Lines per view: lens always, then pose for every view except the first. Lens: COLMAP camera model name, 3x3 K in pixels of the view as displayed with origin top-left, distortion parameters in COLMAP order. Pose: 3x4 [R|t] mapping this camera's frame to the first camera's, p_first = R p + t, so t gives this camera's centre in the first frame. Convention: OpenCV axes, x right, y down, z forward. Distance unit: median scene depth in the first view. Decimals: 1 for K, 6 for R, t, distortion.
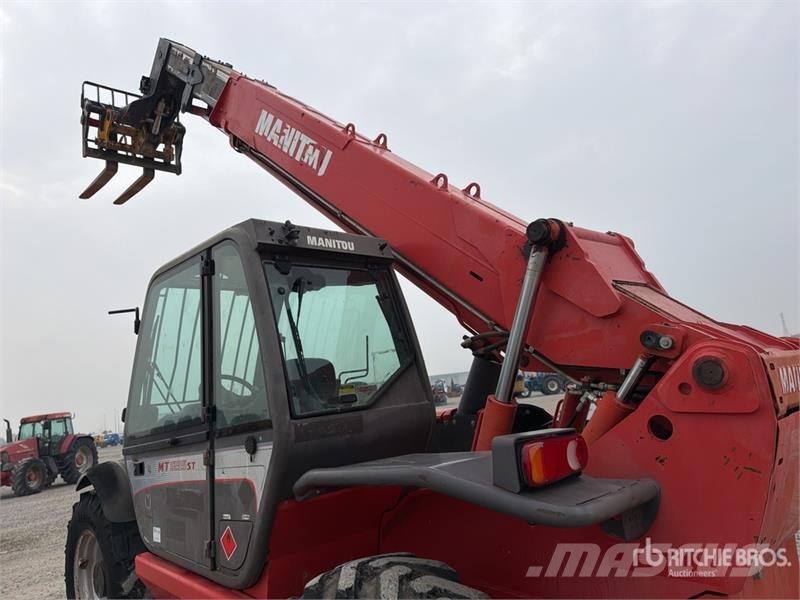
lens RADIAL K [[564.9, 0, 394.9], [0, 564.9, 299.0], [0, 0, 1]] dist [0.057617, -0.067393]
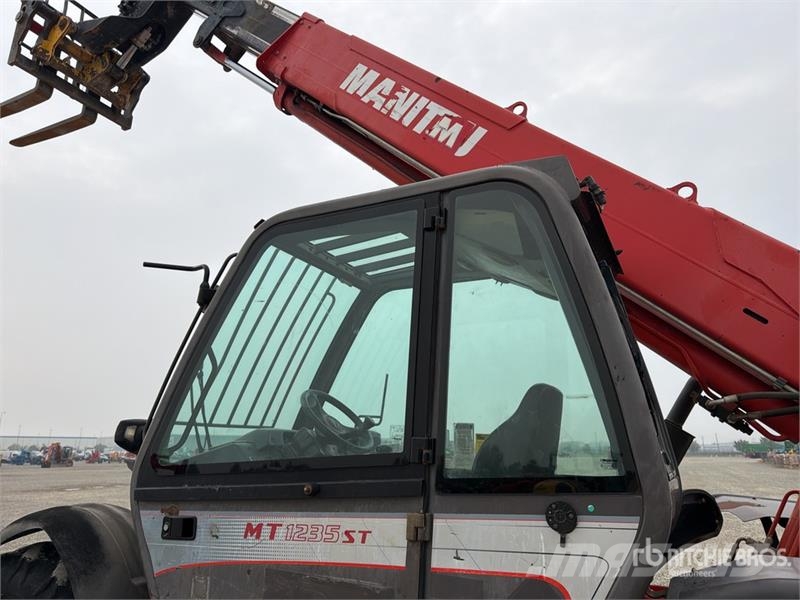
lens RADIAL K [[564.9, 0, 398.7], [0, 564.9, 303.1], [0, 0, 1]] dist [0.057617, -0.067393]
pose [[0.932969, 0.208366, 0.293518, -0.492547], [-0.175670, 0.975291, -0.133970, 0.119848], [-0.314180, 0.073427, 0.946520, 0.384898]]
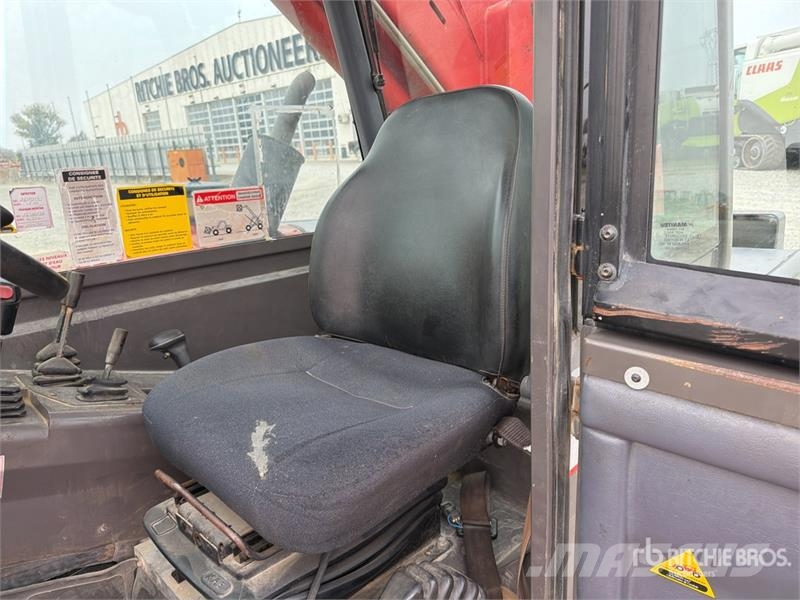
lens RADIAL K [[564.9, 0, 394.8], [0, 564.9, 308.2], [0, 0, 1]] dist [0.057617, -0.067393]
pose [[-0.013079, -0.163221, 0.986503, -0.499887], [-0.097285, 0.982114, 0.161205, 0.171948], [-0.995171, -0.093864, -0.028724, 0.951333]]
